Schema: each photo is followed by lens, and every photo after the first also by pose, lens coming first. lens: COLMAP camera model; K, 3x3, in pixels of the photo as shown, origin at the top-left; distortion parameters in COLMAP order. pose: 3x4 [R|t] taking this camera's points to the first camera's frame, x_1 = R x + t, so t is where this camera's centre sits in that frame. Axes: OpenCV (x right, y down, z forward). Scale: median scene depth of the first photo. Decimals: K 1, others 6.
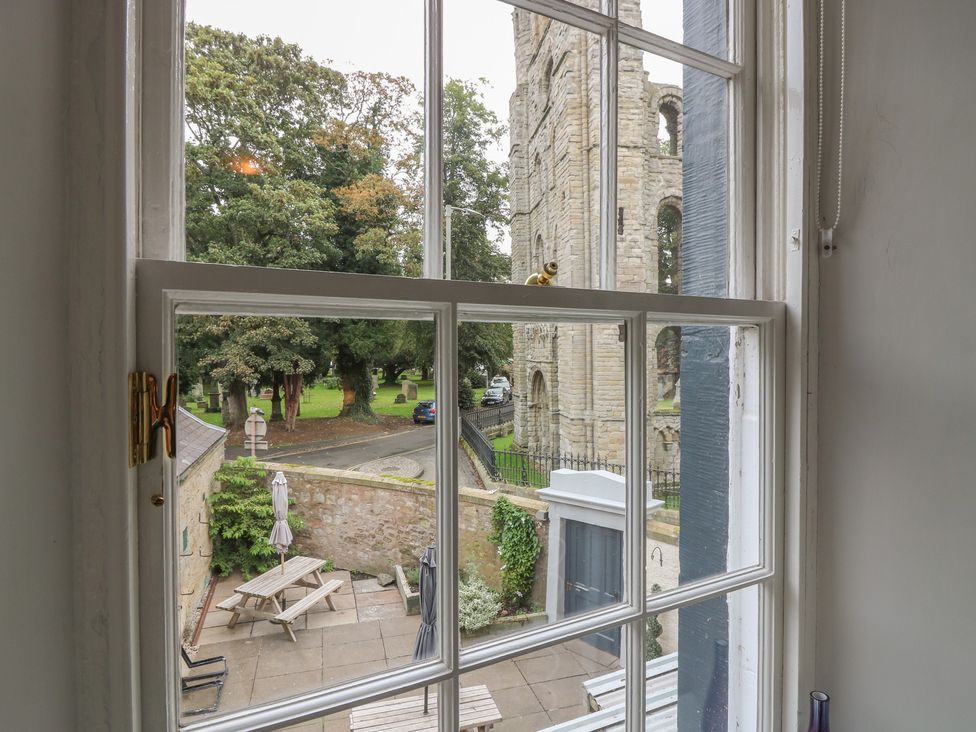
lens RADIAL K [[523.4, 0, 484.8], [0, 523.4, 363.7], [0, 0, 1]] dist [-0.004275, -0.000547]
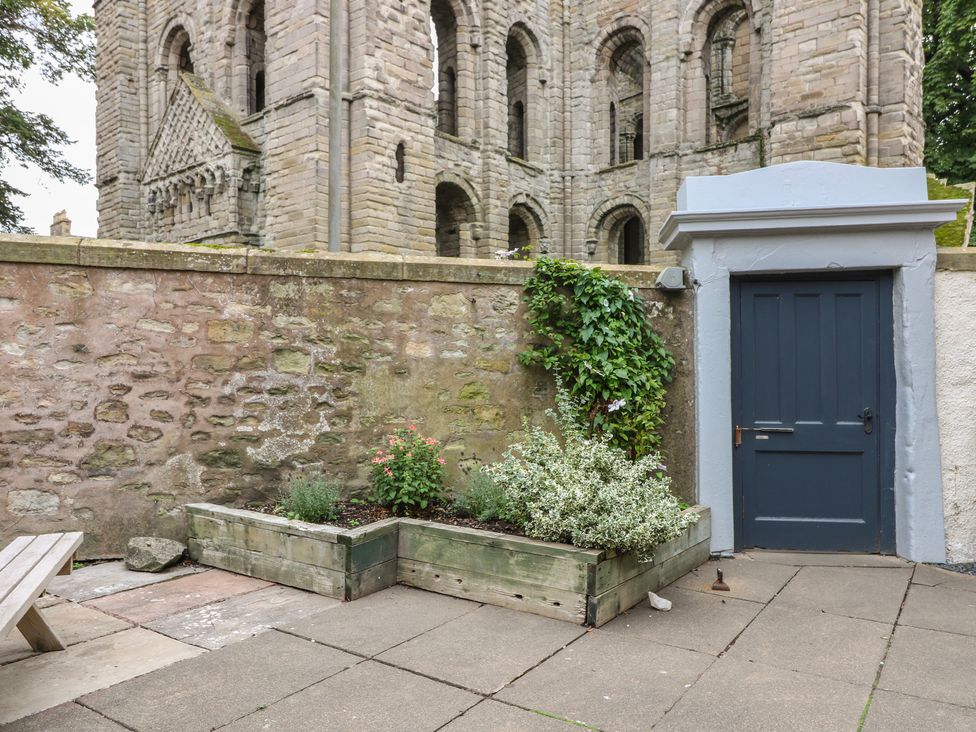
lens RADIAL K [[724.9, 0, 493.8], [0, 724.9, 356.7], [0, 0, 1]] dist [0.003739, -0.003446]
pose [[0.775862, 0.012896, 0.630771, -0.289747], [-0.002988, 0.999855, -0.016766, 0.288054], [-0.630895, 0.011124, 0.775788, 0.513424]]
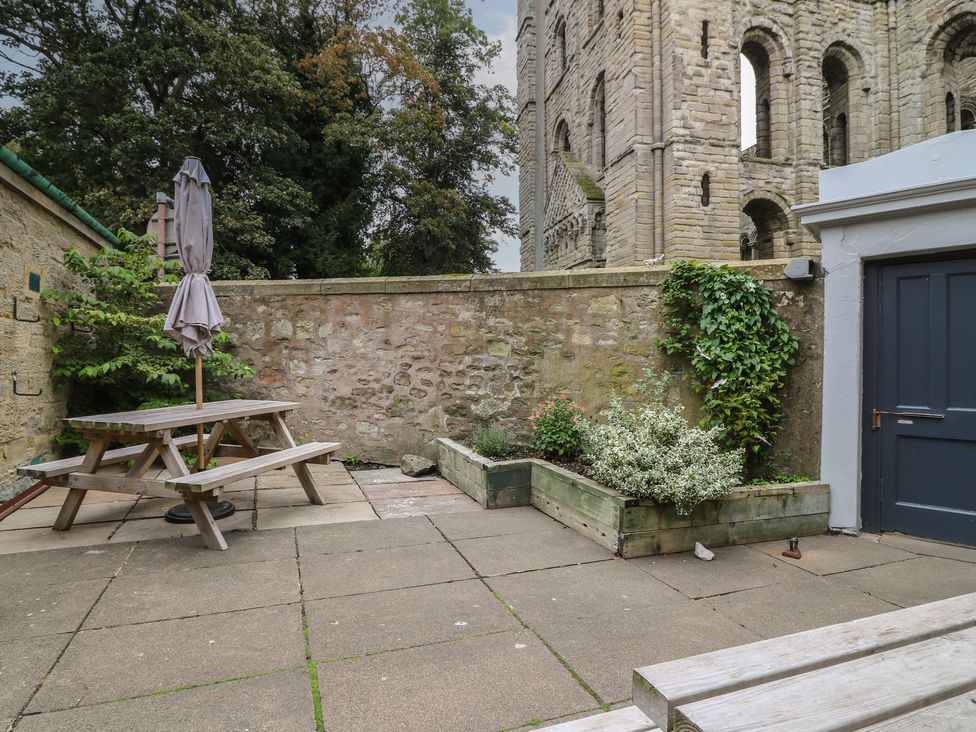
lens RADIAL K [[551.3, 0, 492.6], [0, 551.3, 360.2], [0, 0, 1]] dist [-0.002008, -0.011706]
pose [[0.997435, 0.005219, 0.071390, -0.147586], [-0.005529, 0.999976, 0.004134, 0.292348], [-0.071367, -0.004518, 0.997440, 0.439302]]
